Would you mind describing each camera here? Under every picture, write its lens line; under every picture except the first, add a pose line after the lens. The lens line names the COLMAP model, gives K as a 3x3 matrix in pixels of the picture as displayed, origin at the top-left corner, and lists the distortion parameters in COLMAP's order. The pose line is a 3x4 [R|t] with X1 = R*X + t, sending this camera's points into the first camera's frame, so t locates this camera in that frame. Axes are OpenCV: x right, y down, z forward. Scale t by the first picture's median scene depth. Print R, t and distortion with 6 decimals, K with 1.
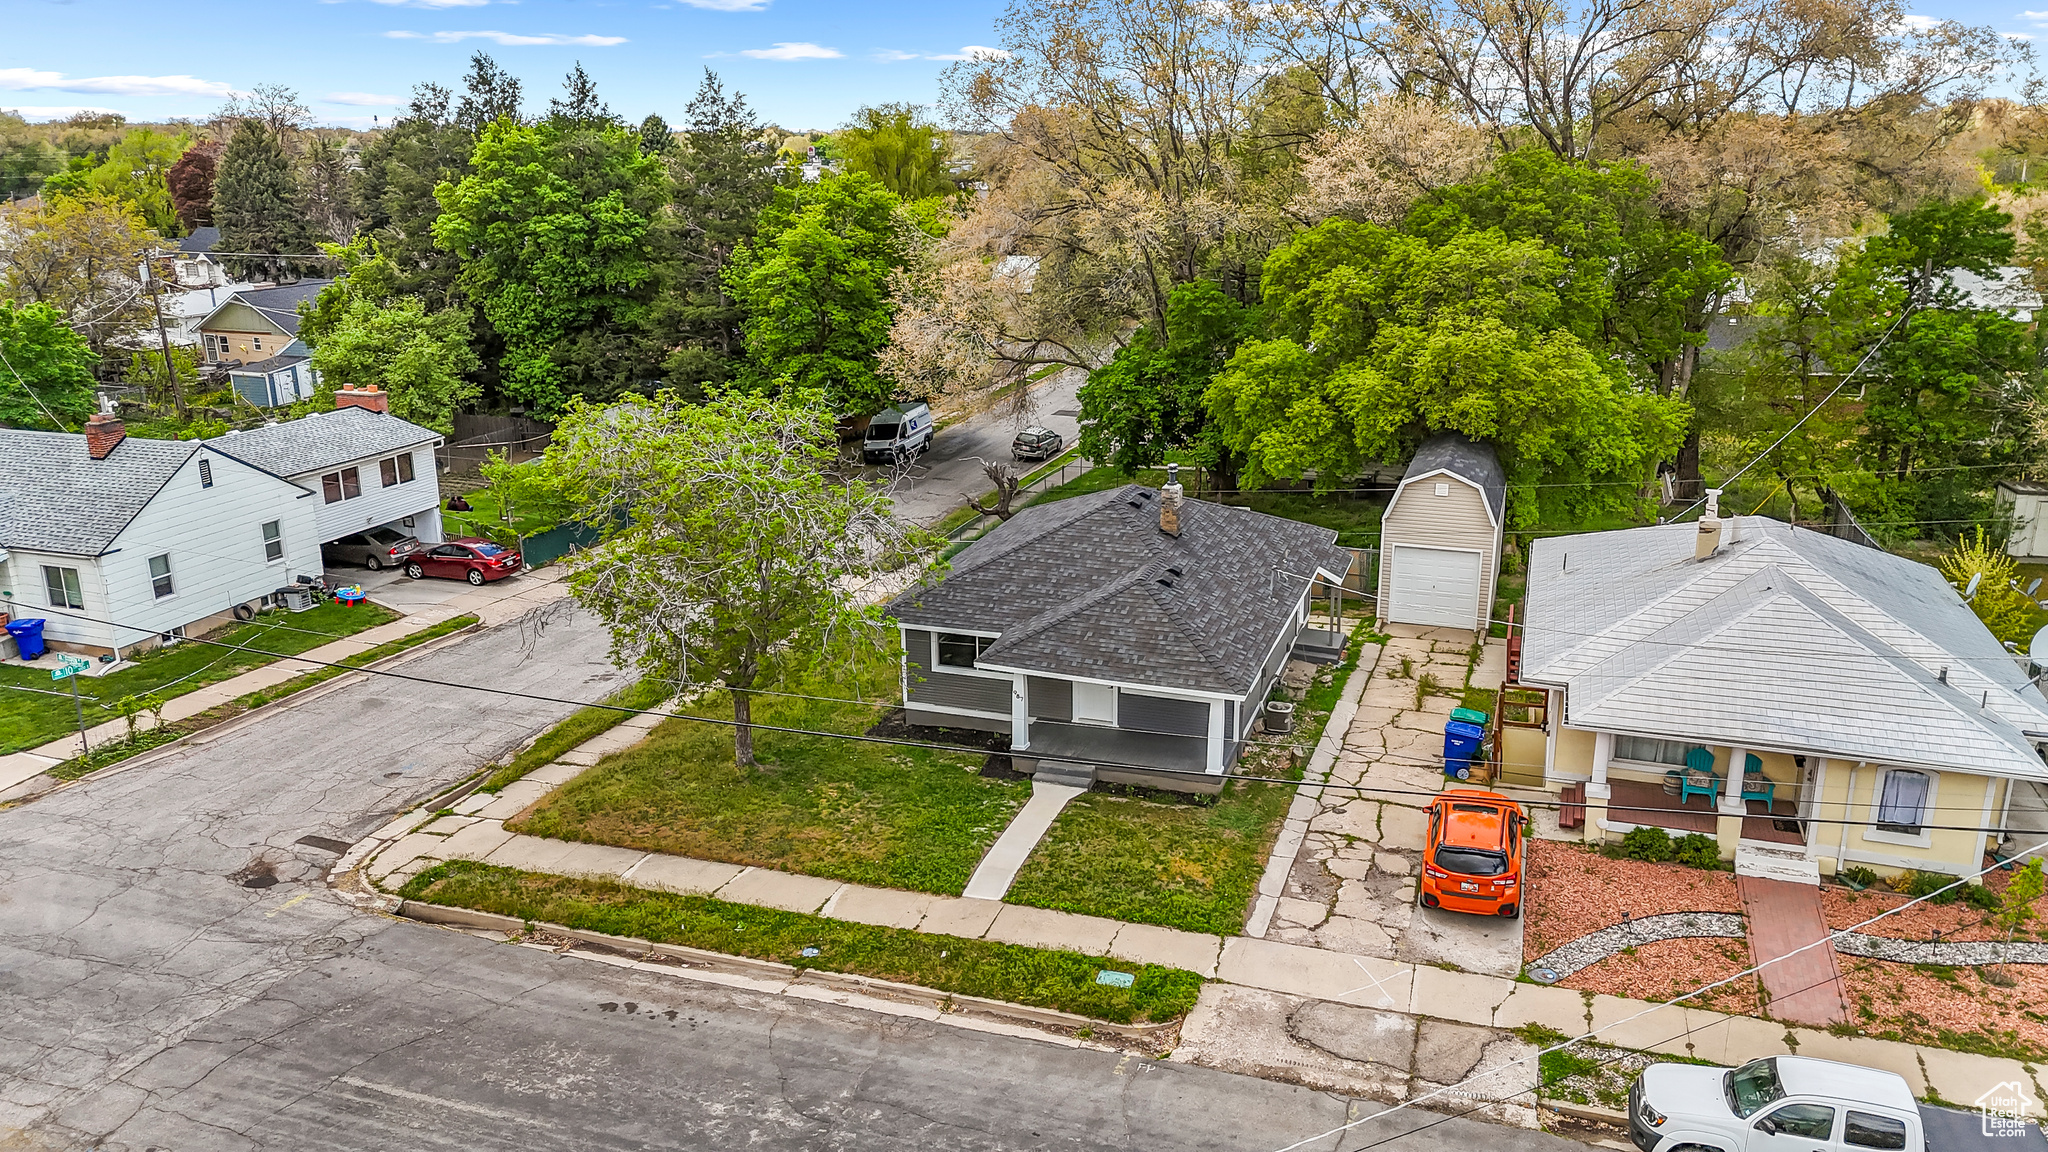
lens RADIAL K [[1503.6, 0, 1024.0], [0, 1503.6, 576.0], [0, 0, 1]] dist [0.075197, -0.067313]
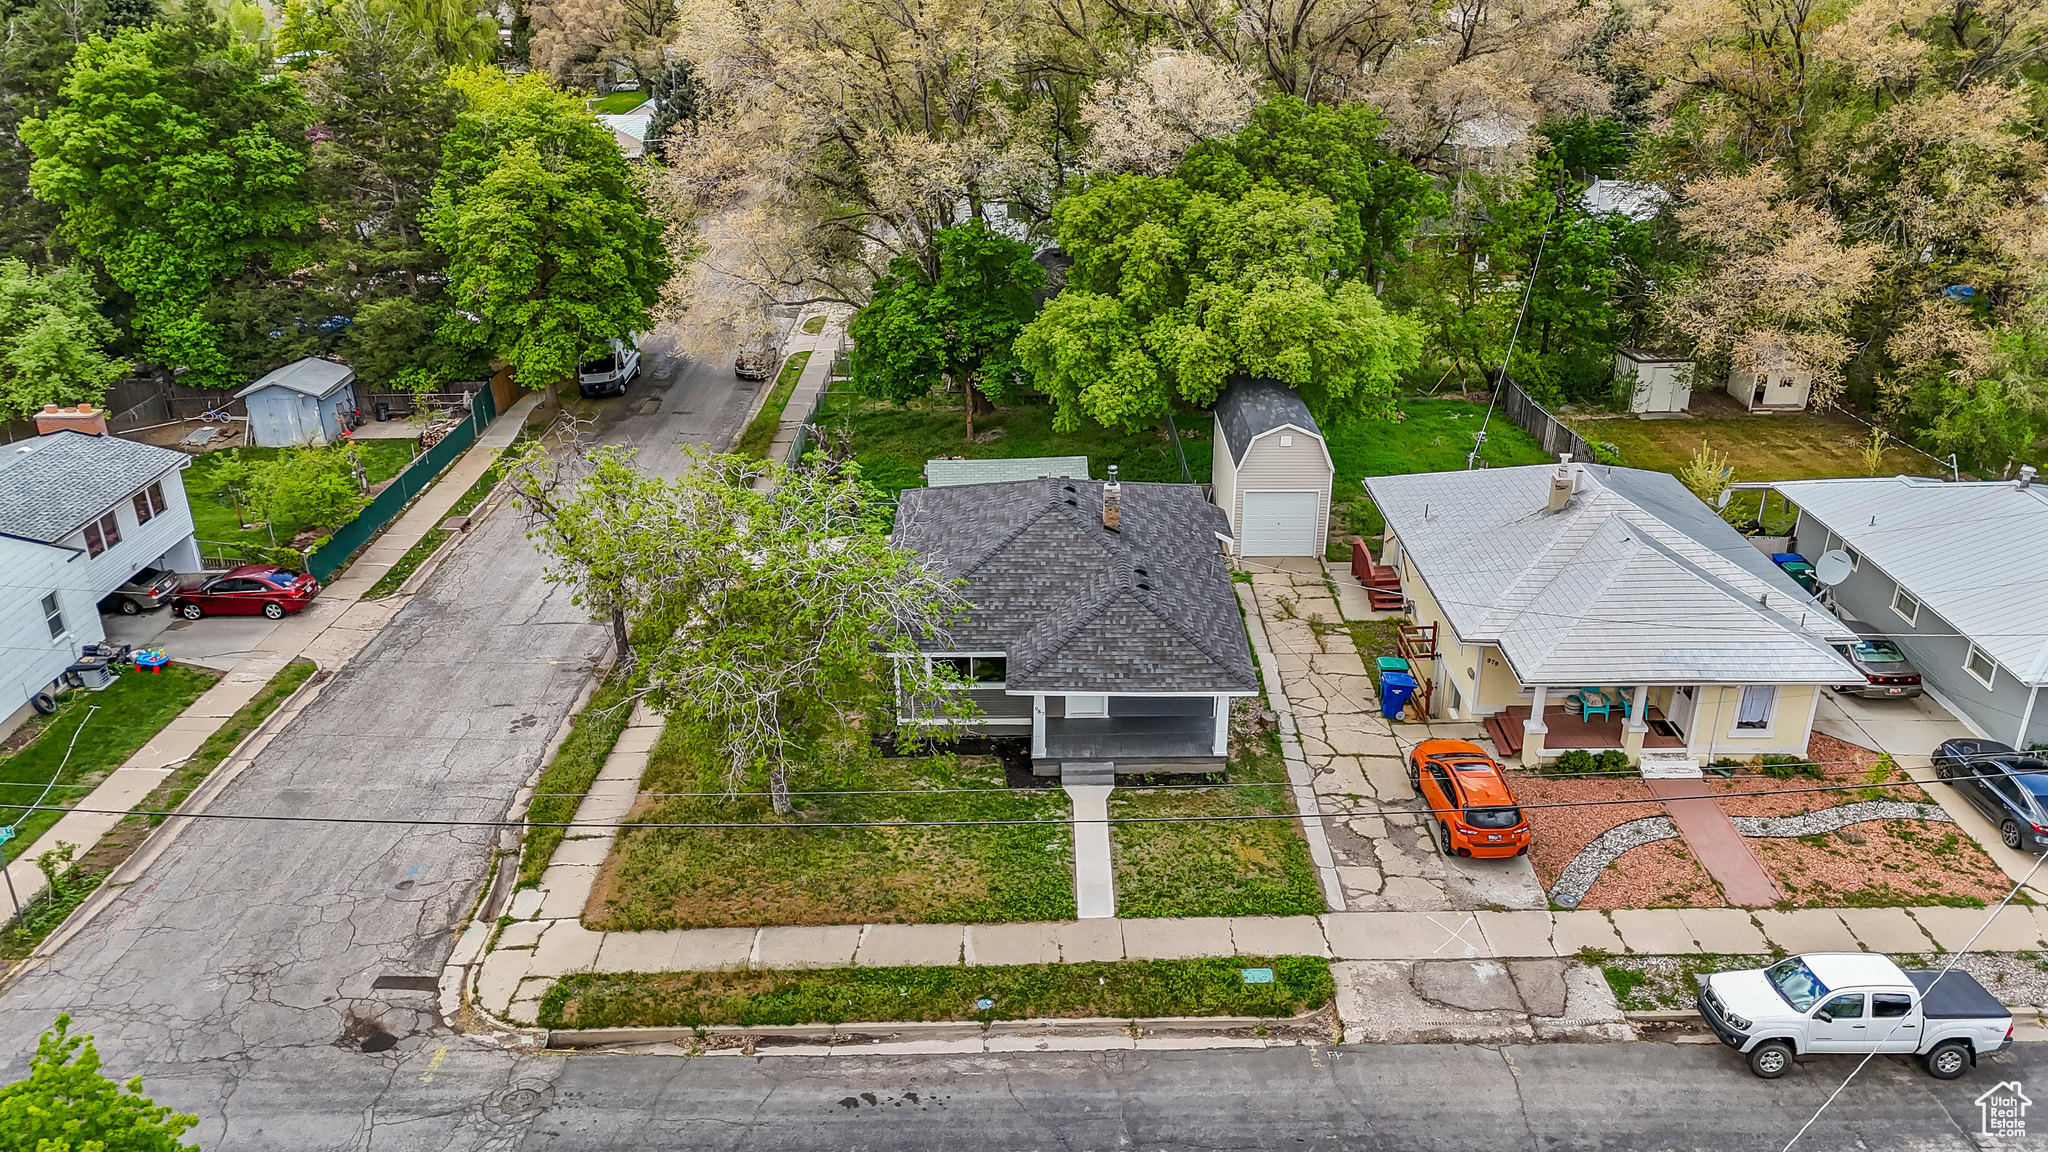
lens RADIAL K [[1503.6, 0, 1024.0], [0, 1503.6, 576.0], [0, 0, 1]] dist [0.075197, -0.067313]
pose [[0.944084, -0.135470, 0.300590, -0.365756], [0.094463, 0.984607, 0.147057, -0.198544], [-0.315884, -0.110439, 0.942348, -0.015130]]
